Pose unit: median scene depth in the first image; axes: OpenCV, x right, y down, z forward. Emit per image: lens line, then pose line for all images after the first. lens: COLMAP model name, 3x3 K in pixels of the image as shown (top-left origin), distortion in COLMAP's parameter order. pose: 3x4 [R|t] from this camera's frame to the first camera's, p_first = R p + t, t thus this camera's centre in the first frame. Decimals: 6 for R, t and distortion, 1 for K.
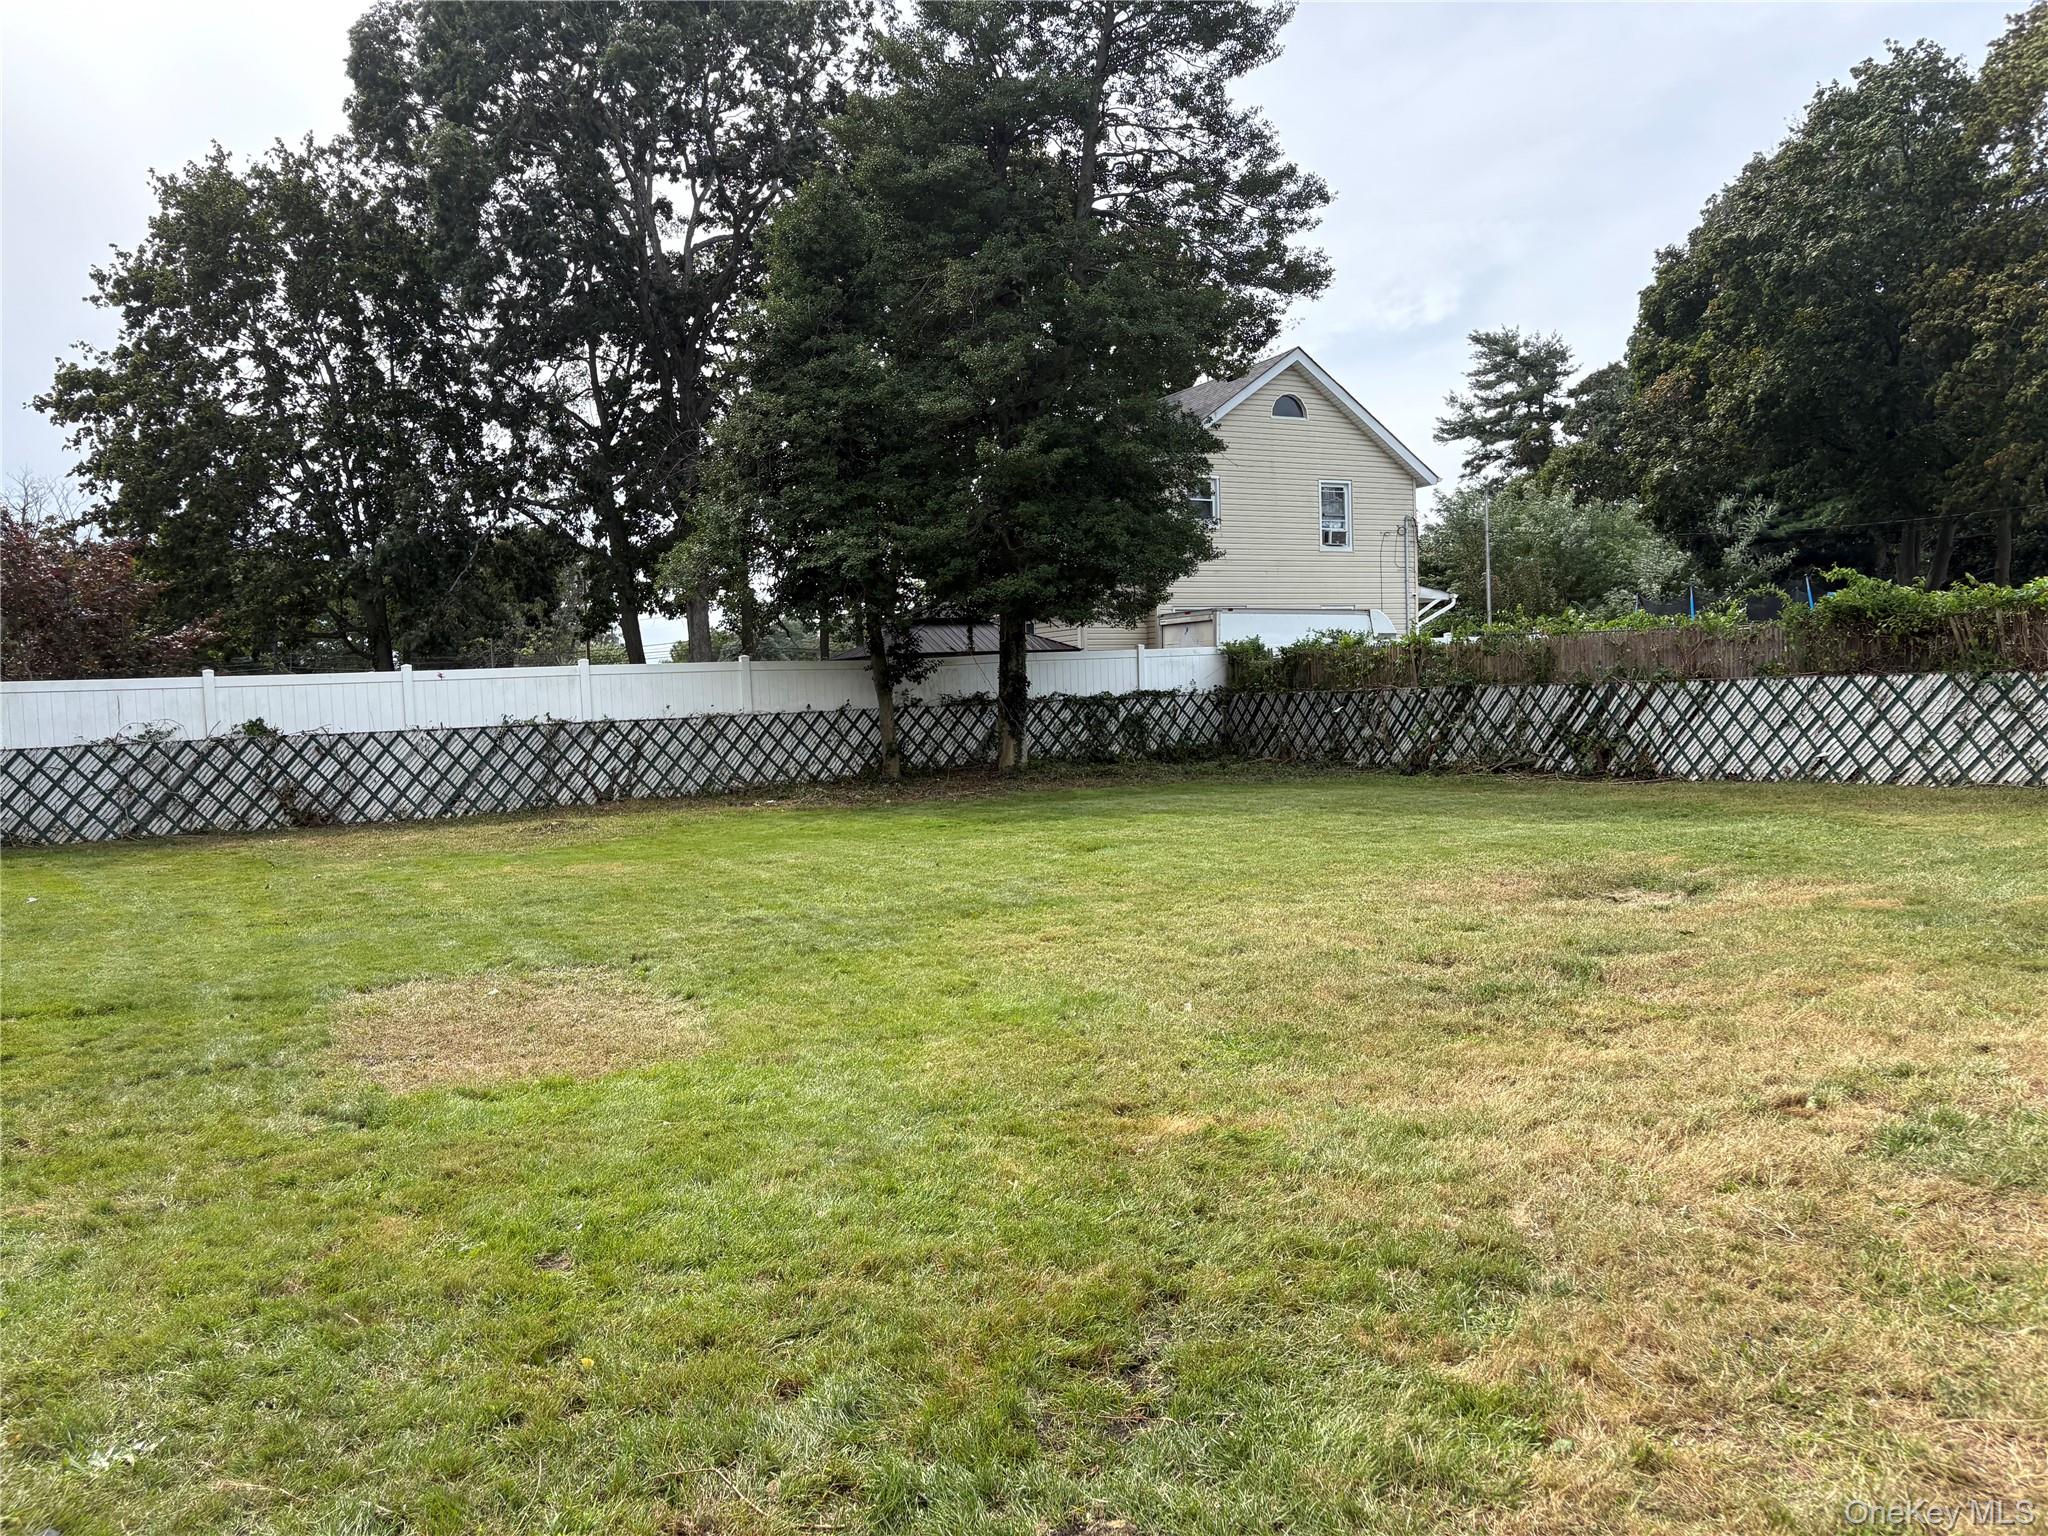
lens RADIAL K [[1546.2, 0, 1038.4], [0, 1546.2, 781.7], [0, 0, 1]] dist [0.001609, -0.003205]
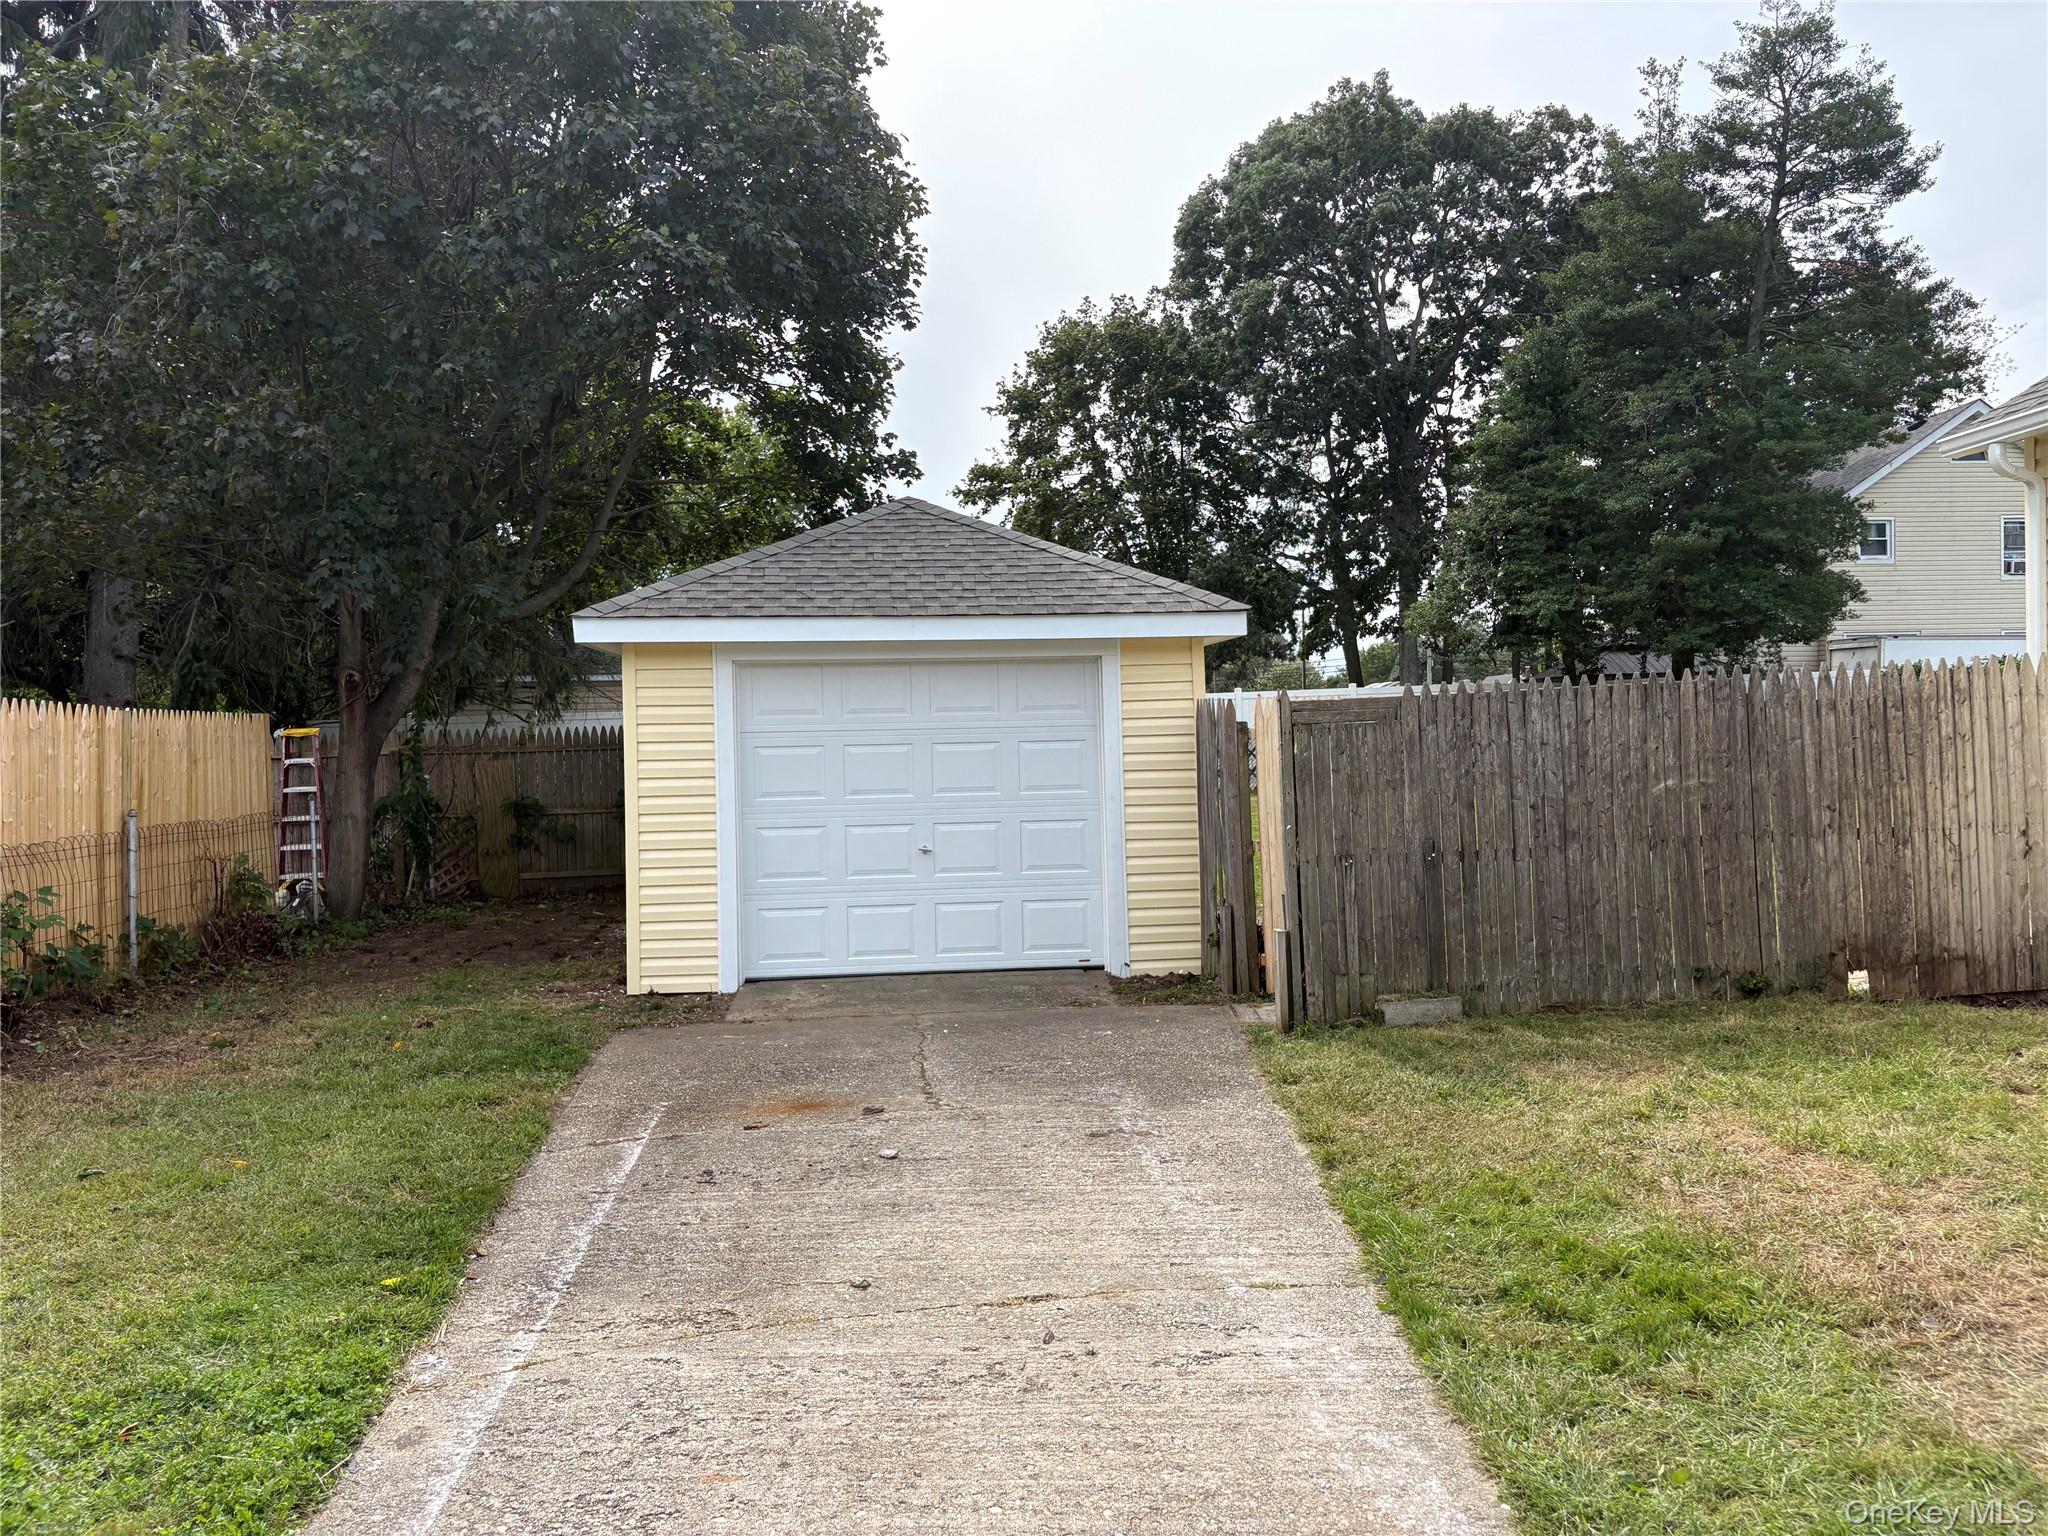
lens RADIAL K [[1498.6, 0, 1007.8], [0, 1498.6, 782.1], [0, 0, 1]] dist [-0.002915, 0.000889]
pose [[0.895563, 0.028613, -0.444014, 0.039559], [-0.030514, 0.999530, 0.002865, 0.020000], [0.443888, 0.010983, 0.896015, -0.403904]]
